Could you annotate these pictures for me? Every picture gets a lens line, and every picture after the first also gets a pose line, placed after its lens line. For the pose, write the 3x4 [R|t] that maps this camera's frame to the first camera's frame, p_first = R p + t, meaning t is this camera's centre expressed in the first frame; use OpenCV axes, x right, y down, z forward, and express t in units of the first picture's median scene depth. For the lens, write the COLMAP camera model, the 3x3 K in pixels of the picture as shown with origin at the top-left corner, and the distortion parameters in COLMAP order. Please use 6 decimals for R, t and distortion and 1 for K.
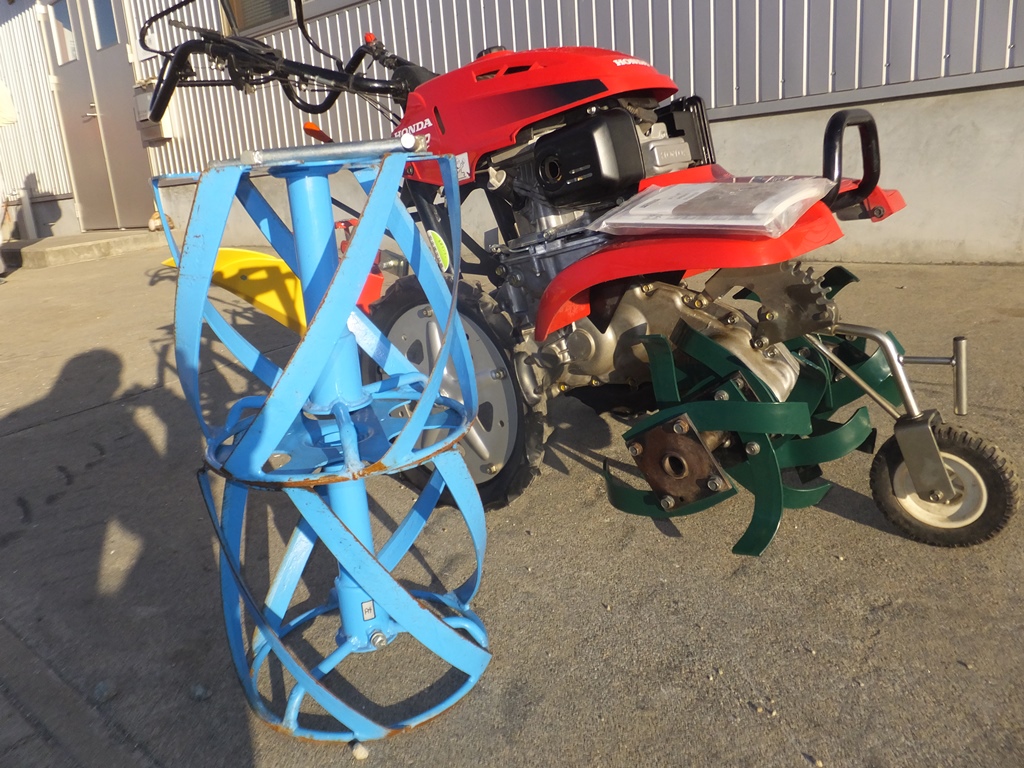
lens RADIAL K [[768.7, 0, 508.6], [0, 768.7, 381.3], [0, 0, 1]] dist [-0.020336, 0.003391]
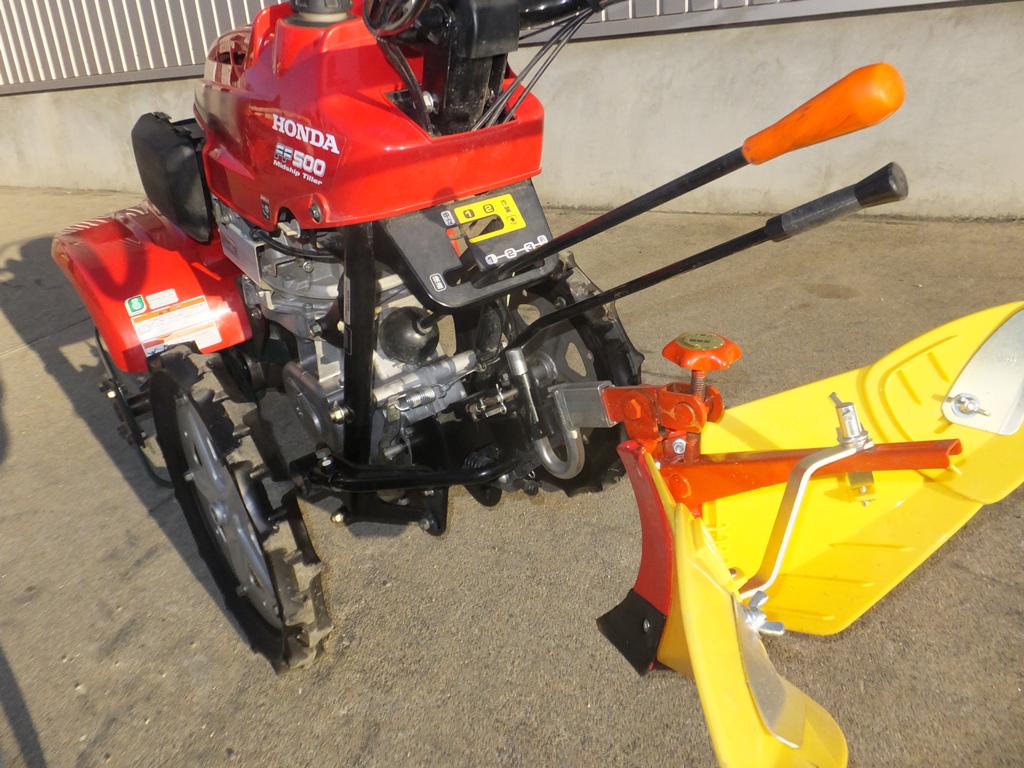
lens RADIAL K [[768.7, 0, 521.5], [0, 768.7, 383.6], [0, 0, 1]] dist [-0.020336, 0.003391]
pose [[0.970988, -0.084365, 0.223753, 0.067666], [0.054414, 0.989103, 0.136803, -0.093759], [-0.232856, -0.120658, 0.964997, 0.129991]]
